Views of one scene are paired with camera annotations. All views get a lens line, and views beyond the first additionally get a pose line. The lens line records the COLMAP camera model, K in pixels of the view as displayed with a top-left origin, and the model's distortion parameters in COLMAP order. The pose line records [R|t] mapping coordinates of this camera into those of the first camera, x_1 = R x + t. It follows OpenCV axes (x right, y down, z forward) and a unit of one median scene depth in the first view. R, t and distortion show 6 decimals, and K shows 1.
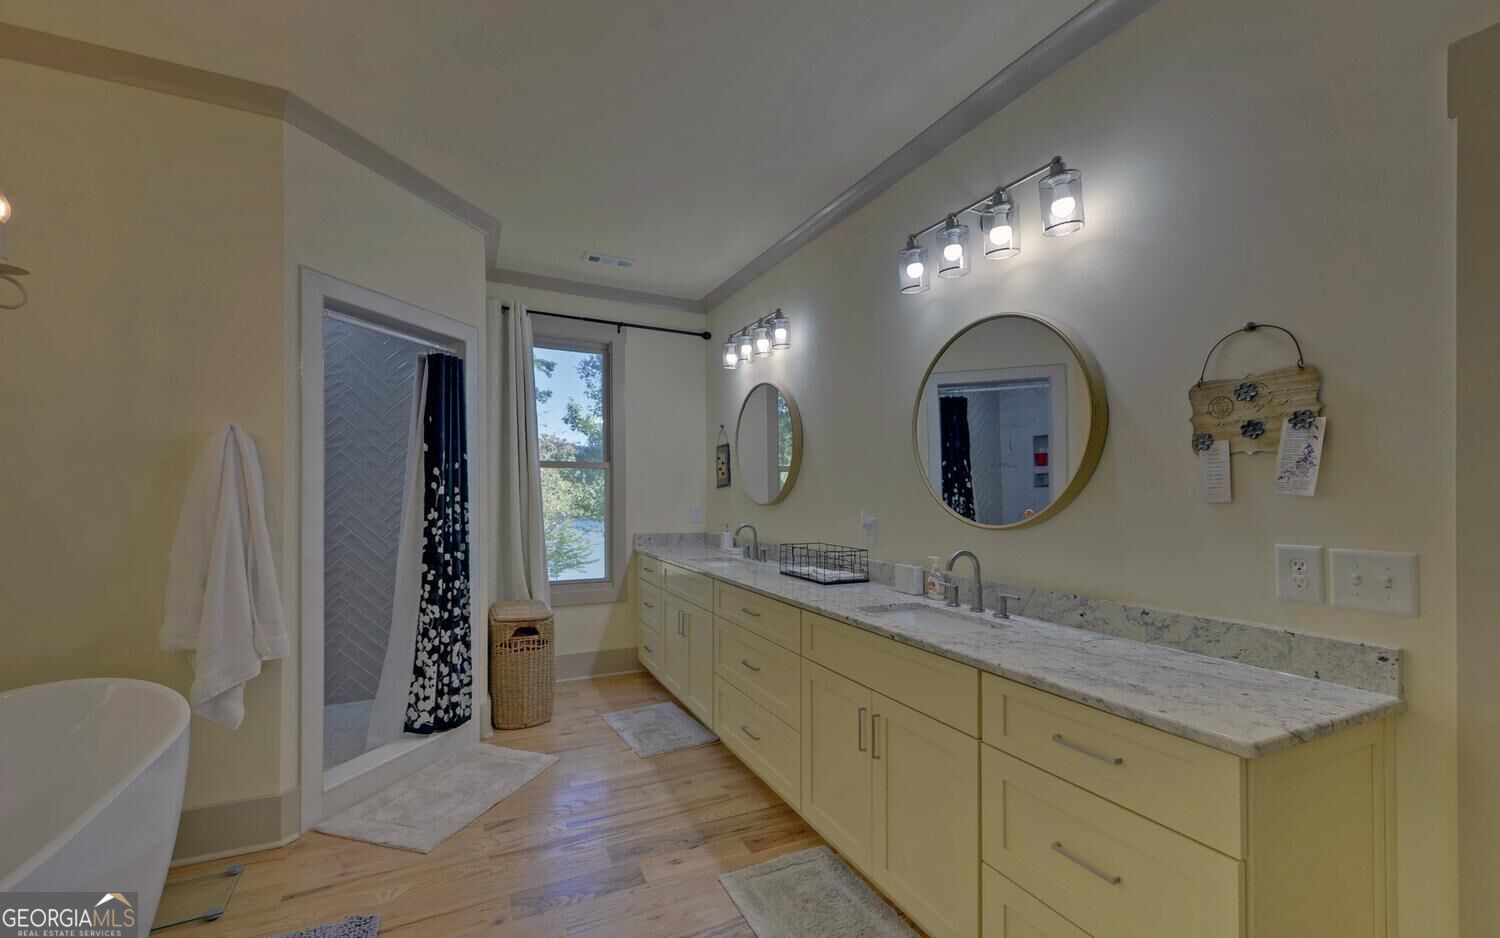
lens RADIAL K [[599.0, 0, 751.8], [0, 599.0, 485.4], [0, 0, 1]] dist [-0.001143, -0.000175]
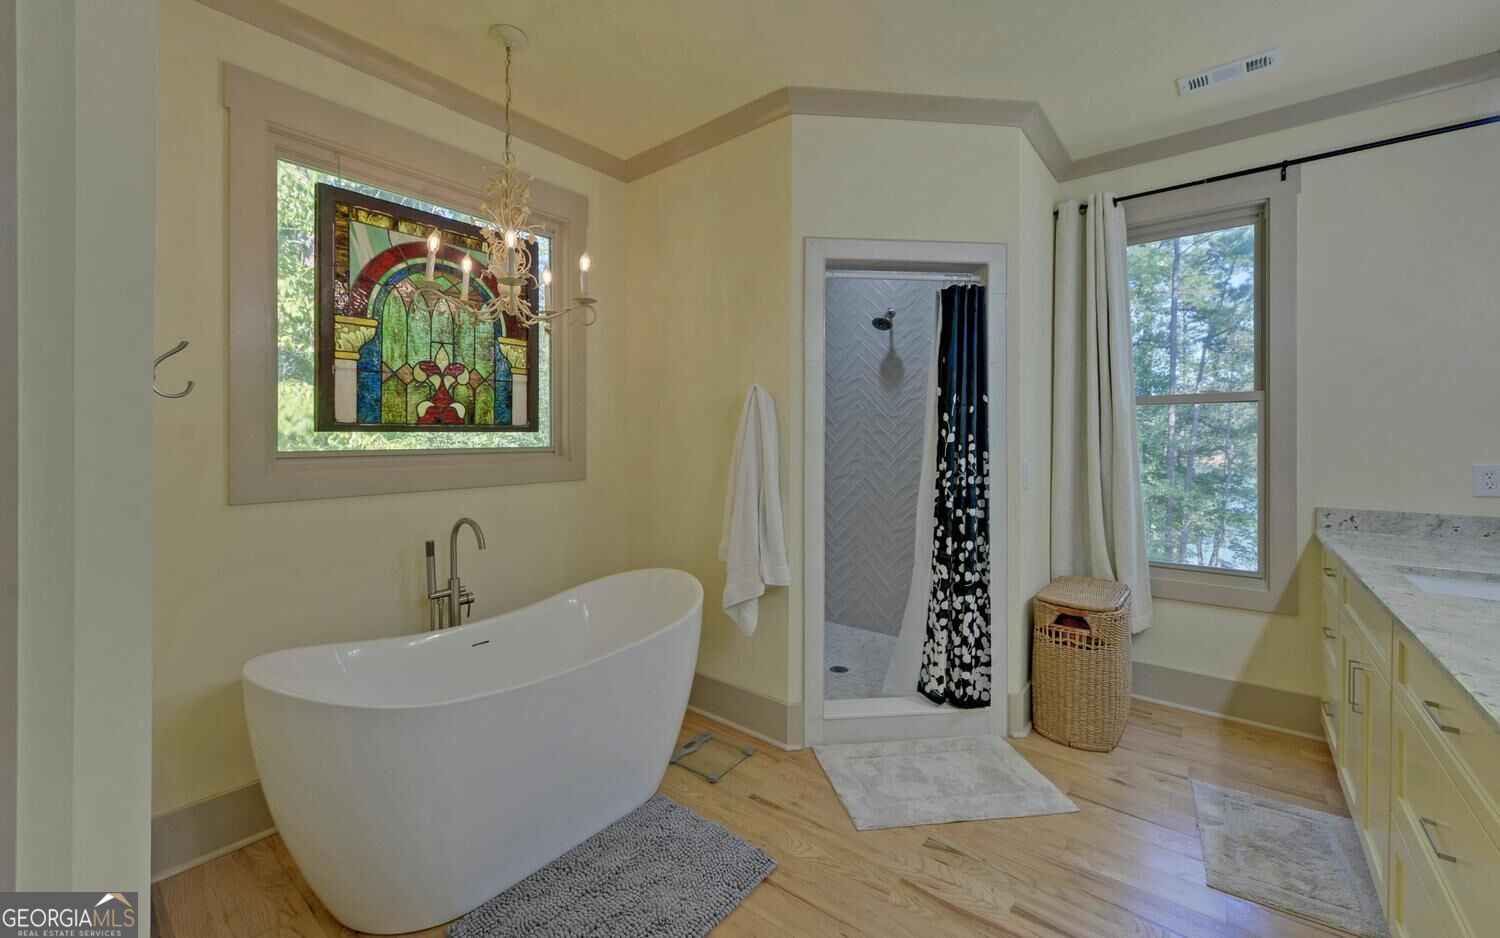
lens RADIAL K [[598.0, 0, 736.9], [0, 598.0, 442.0], [0, 0, 1]] dist [0.000461, -0.000007]
pose [[0.405382, -0.002833, -0.914143, 0.169240], [0.018175, 0.999823, 0.004961, 0.003679], [0.913967, -0.018626, 0.405362, 0.343037]]
